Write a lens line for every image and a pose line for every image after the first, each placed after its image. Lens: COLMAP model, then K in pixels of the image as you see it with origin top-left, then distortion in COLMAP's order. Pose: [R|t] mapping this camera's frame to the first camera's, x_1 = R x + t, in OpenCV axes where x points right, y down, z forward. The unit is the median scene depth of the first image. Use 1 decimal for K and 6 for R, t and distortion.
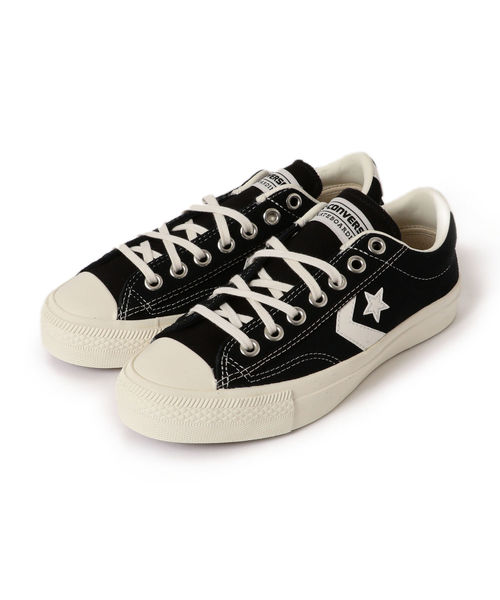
lens RADIAL K [[1009.2, 0, 250.0], [0, 1009.2, 300.0], [0, 0, 1]] dist [0.003116, 0.006914]
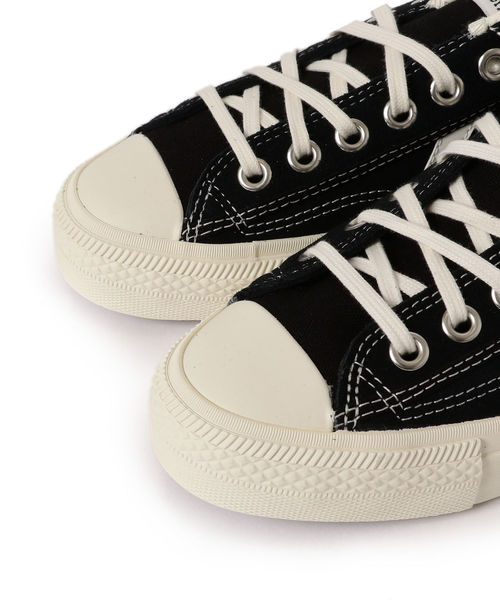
lens RADIAL K [[1294.2, 0, 250.0], [0, 1294.2, 300.0], [0, 0, 1]] dist [-0.030165, -0.148483]
pose [[0.978872, 0.120302, -0.165339, 0.023732], [-0.083926, 0.973741, 0.211623, -0.099099], [0.186456, -0.193275, 0.963265, 0.329947]]
